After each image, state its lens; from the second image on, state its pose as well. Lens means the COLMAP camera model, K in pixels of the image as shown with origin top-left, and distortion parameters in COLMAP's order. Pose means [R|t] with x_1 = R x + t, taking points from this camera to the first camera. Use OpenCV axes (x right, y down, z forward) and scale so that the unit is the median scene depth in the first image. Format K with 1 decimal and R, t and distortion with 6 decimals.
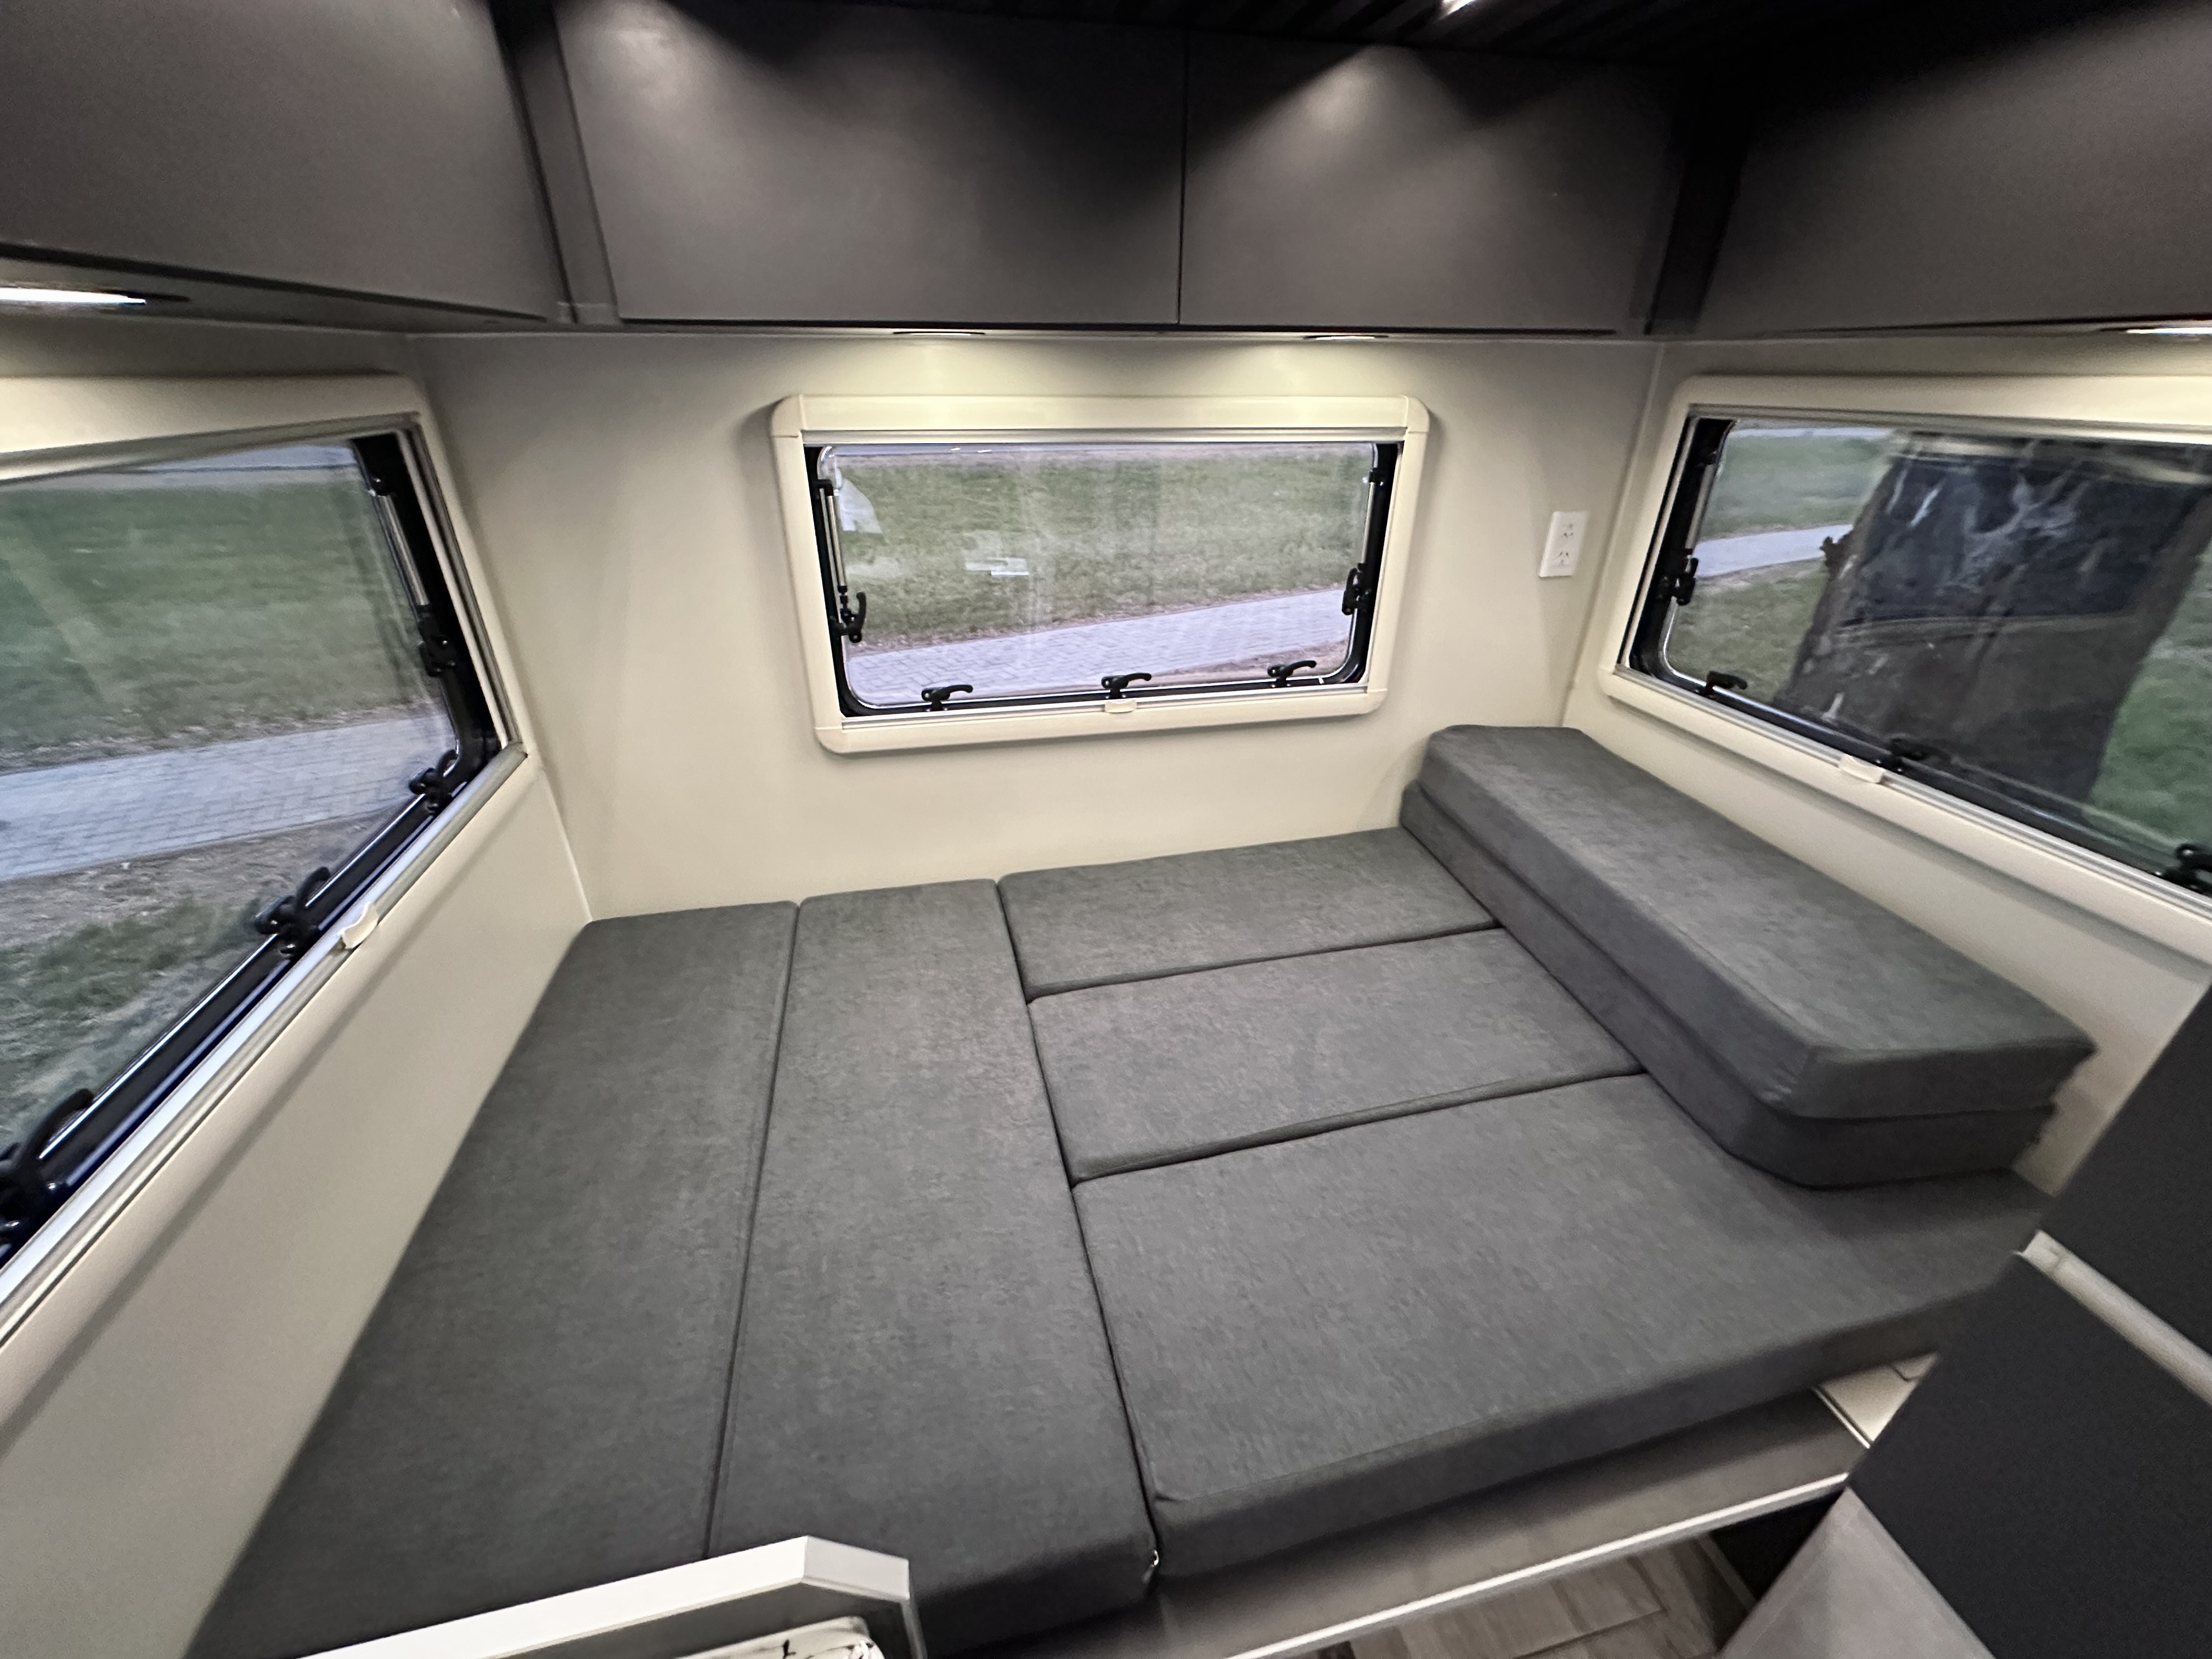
lens RADIAL K [[885.6, 0, 1103.6], [0, 885.6, 831.2], [0, 0, 1]] dist [-0.002897, 0.001134]
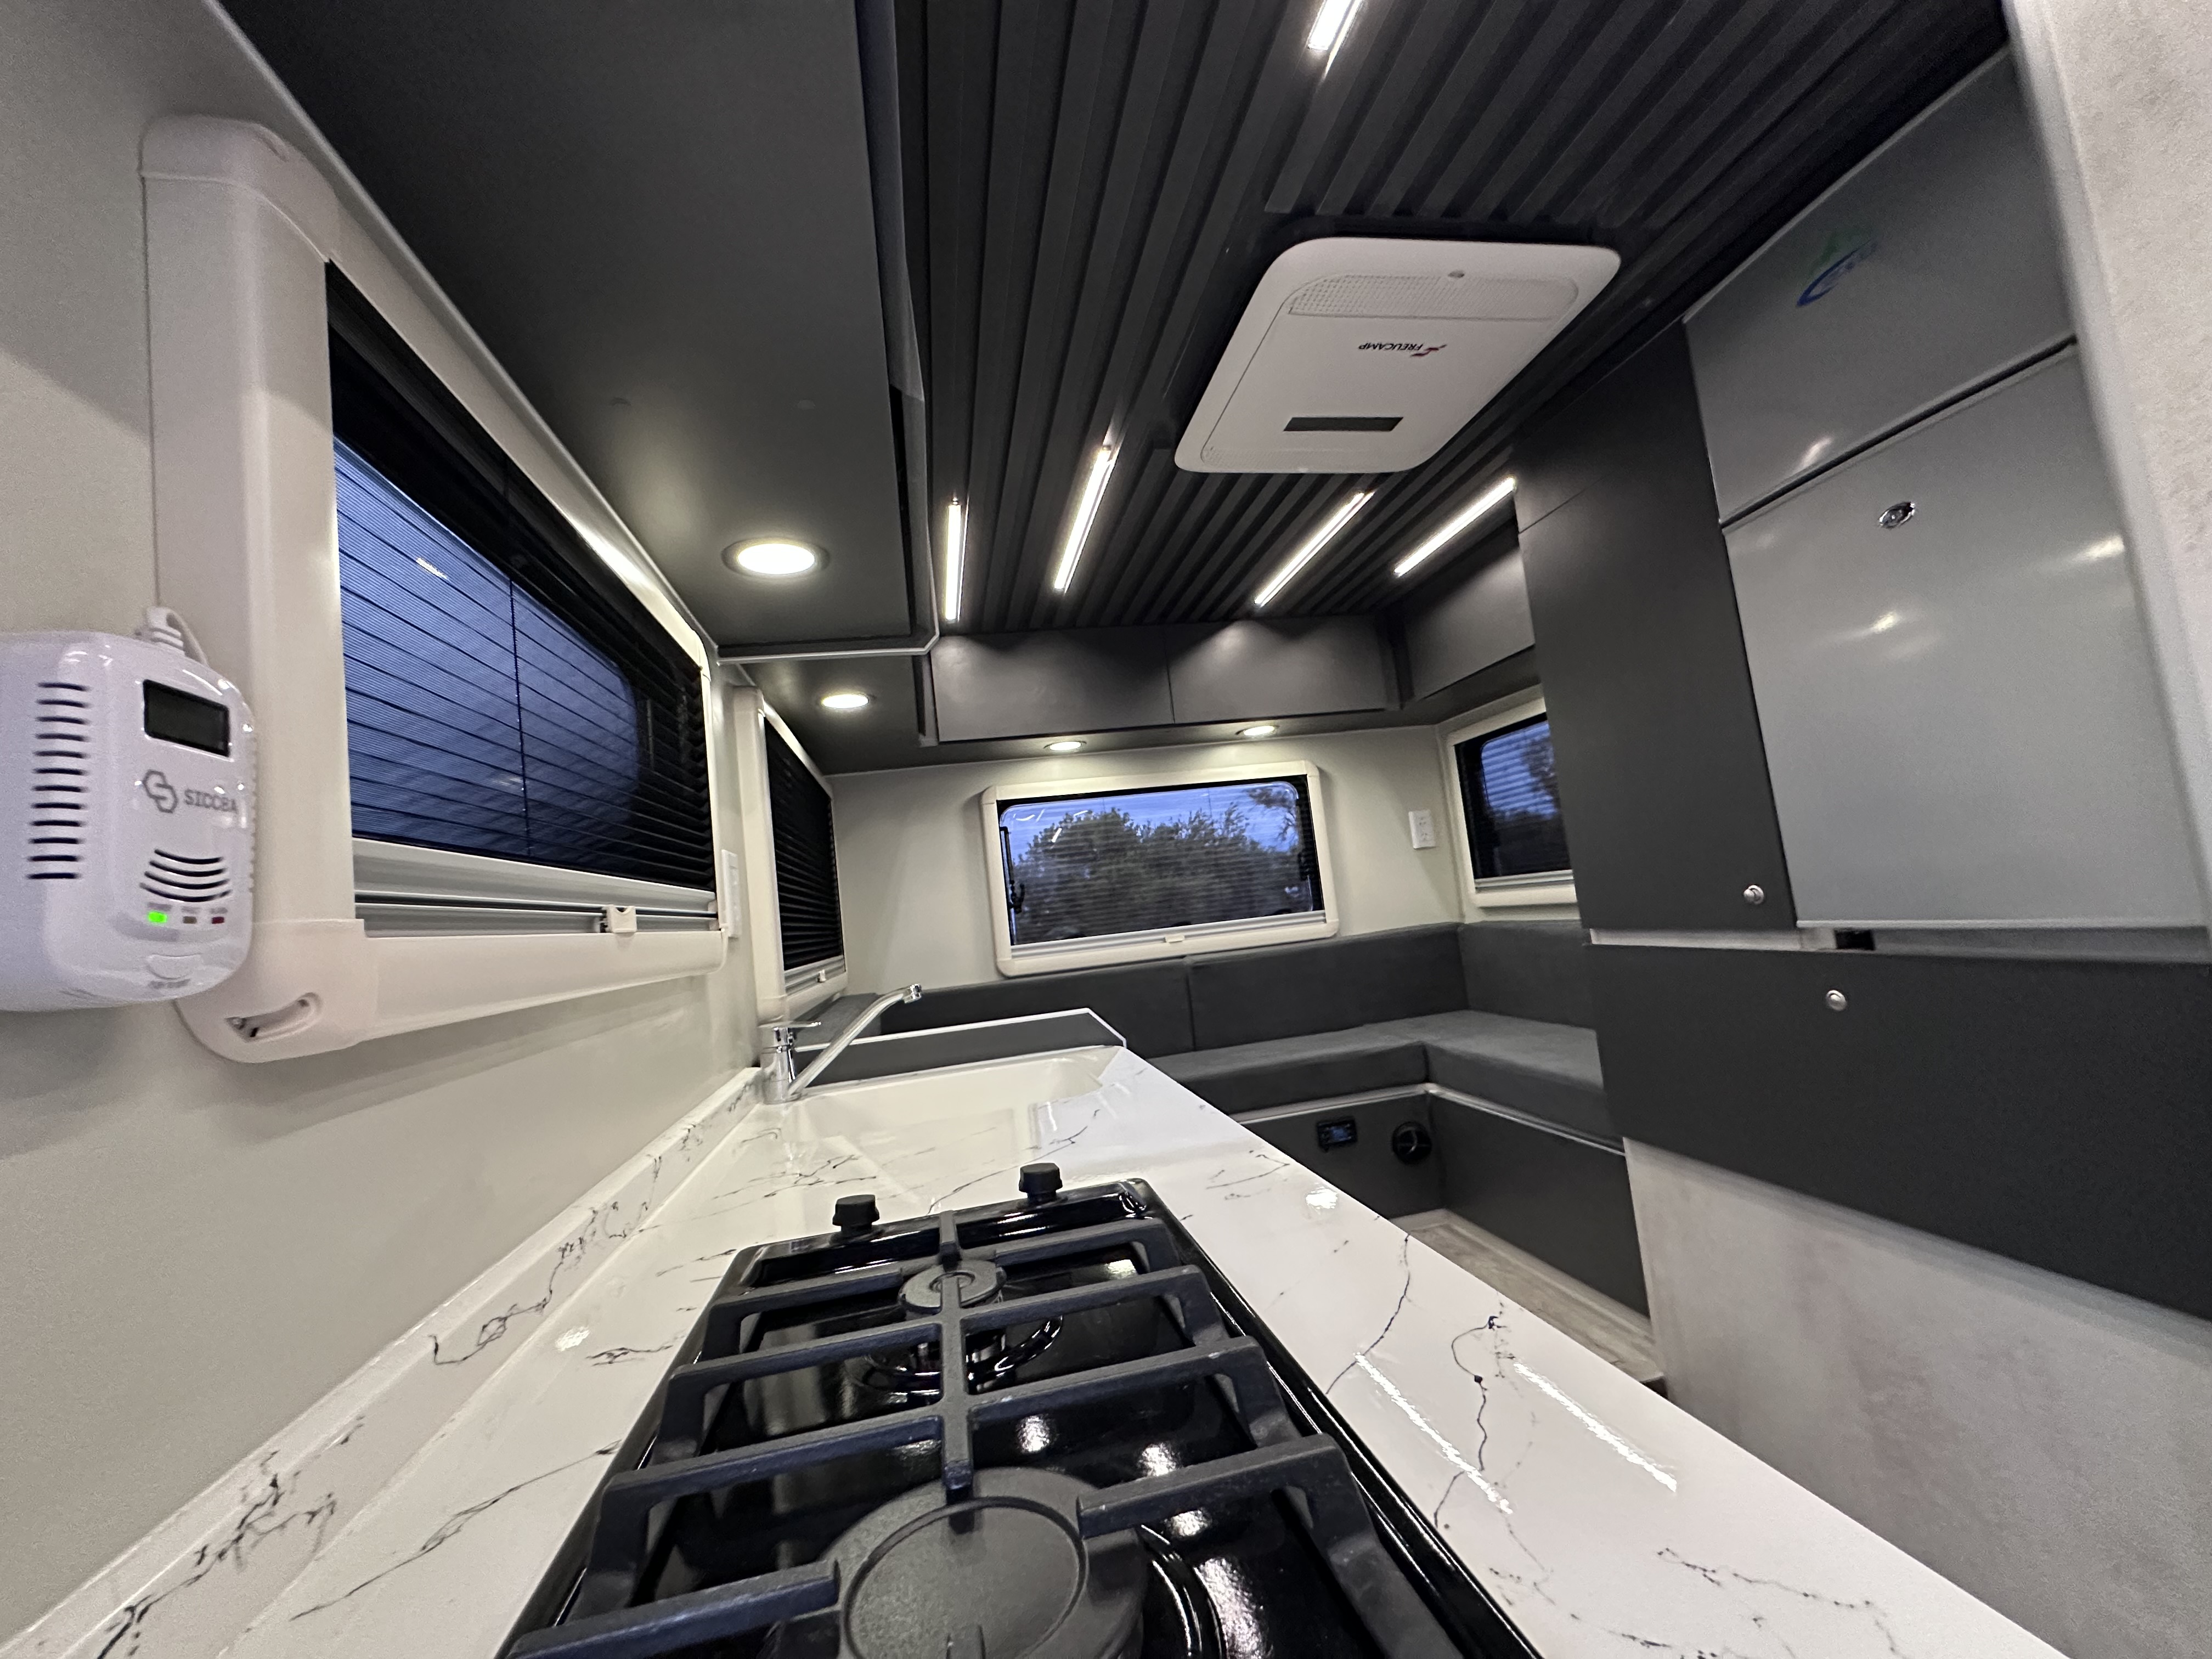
lens RADIAL K [[885.6, 0, 1102.1], [0, 885.6, 830.5], [0, 0, 1]] dist [-0.002897, 0.001134]
pose [[0.992312, -0.120914, -0.026390, -0.058463], [0.086943, 0.832835, -0.546651, 0.706316], [0.088076, 0.540154, 0.836945, -0.607155]]
